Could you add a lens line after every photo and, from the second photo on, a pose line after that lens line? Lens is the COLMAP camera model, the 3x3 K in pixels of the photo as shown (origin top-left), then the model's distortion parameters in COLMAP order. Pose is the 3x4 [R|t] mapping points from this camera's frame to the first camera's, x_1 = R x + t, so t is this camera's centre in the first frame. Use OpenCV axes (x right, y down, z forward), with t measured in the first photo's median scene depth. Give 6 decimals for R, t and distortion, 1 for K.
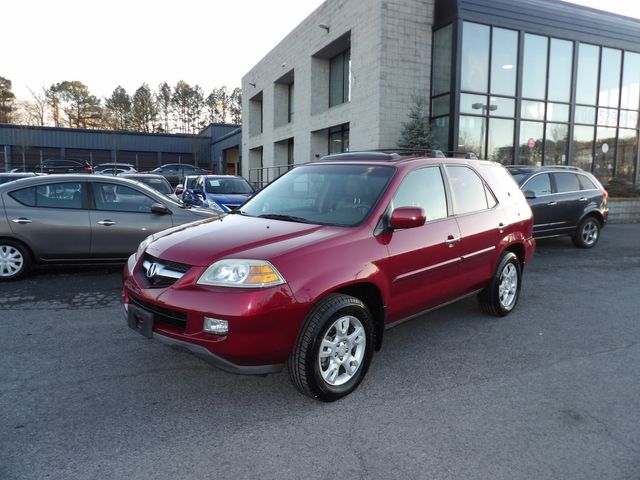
lens RADIAL K [[447.5, 0, 320.7], [0, 447.5, 238.1], [0, 0, 1]] dist [-0.023319, 0.029008]
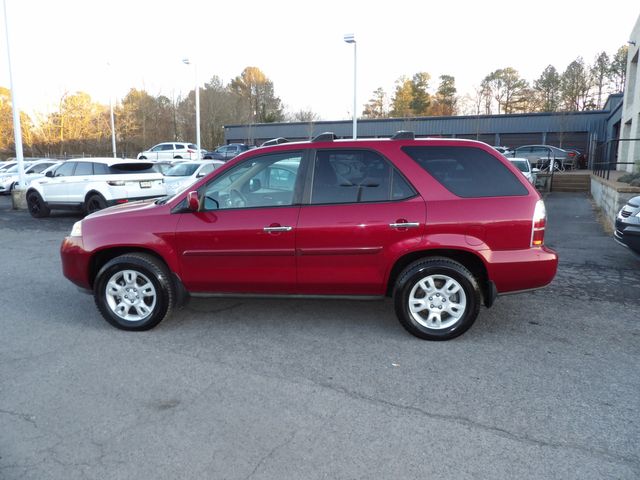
lens RADIAL K [[447.5, 0, 321.5], [0, 447.5, 237.2], [0, 0, 1]] dist [-0.023319, 0.029008]
pose [[0.631735, 0.115381, -0.766549, 0.672387], [-0.087684, 0.993150, 0.077226, -0.035514], [0.770209, 0.018428, 0.637525, 0.278928]]
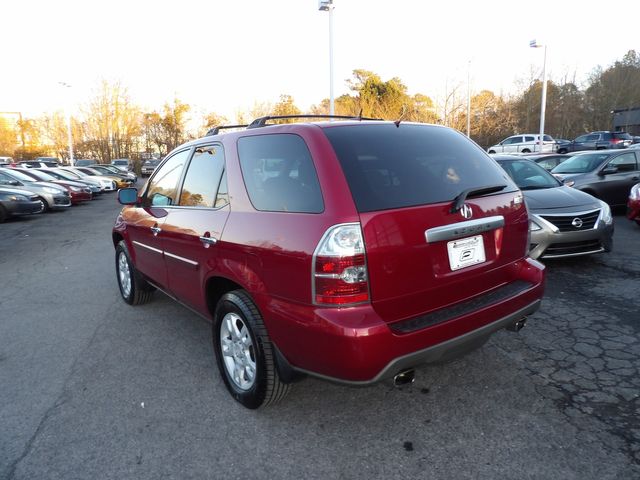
lens RADIAL K [[447.5, 0, 321.4], [0, 447.5, 239.3], [0, 0, 1]] dist [-0.023319, 0.029008]
pose [[-0.144087, 0.160055, -0.976535, 0.711448], [-0.098381, 0.979627, 0.175078, -0.102041], [0.984662, 0.121299, -0.125405, 0.889388]]
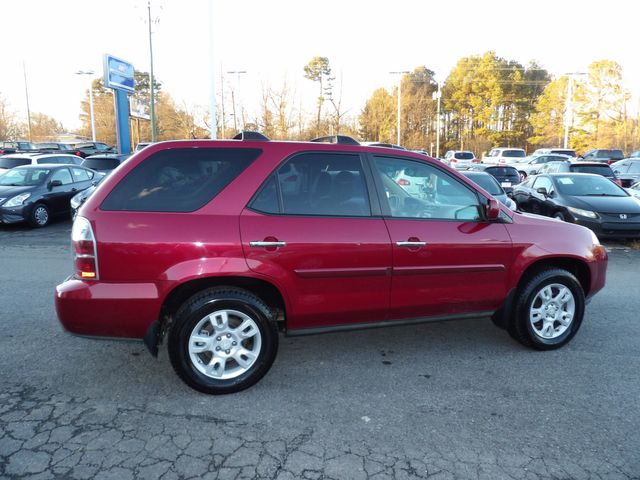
lens RADIAL K [[447.5, 0, 320.7], [0, 447.5, 236.1], [0, 0, 1]] dist [-0.023319, 0.029008]
pose [[-0.893221, -0.078619, 0.442691, -0.207209], [0.040997, 0.966251, 0.254321, -0.169420], [-0.447745, 0.245314, -0.859852, 1.319205]]
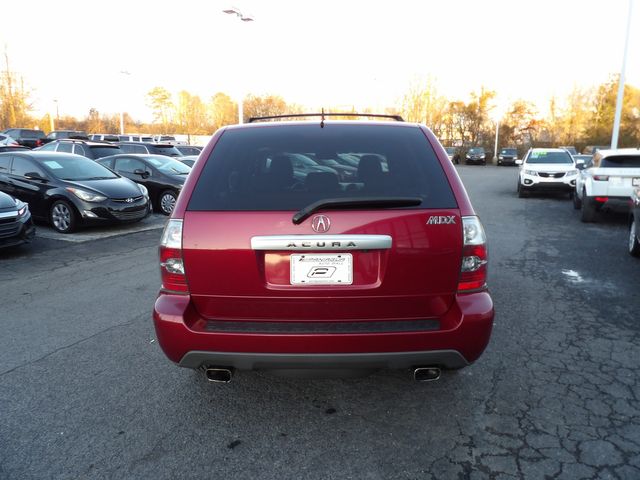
lens RADIAL K [[447.5, 0, 324.3], [0, 447.5, 241.3], [0, 0, 1]] dist [-0.023319, 0.029008]
pose [[-0.715142, 0.121127, -0.688404, 0.550117], [-0.096797, 0.958219, 0.269158, -0.151526], [0.692244, 0.259121, -0.673539, 1.202984]]
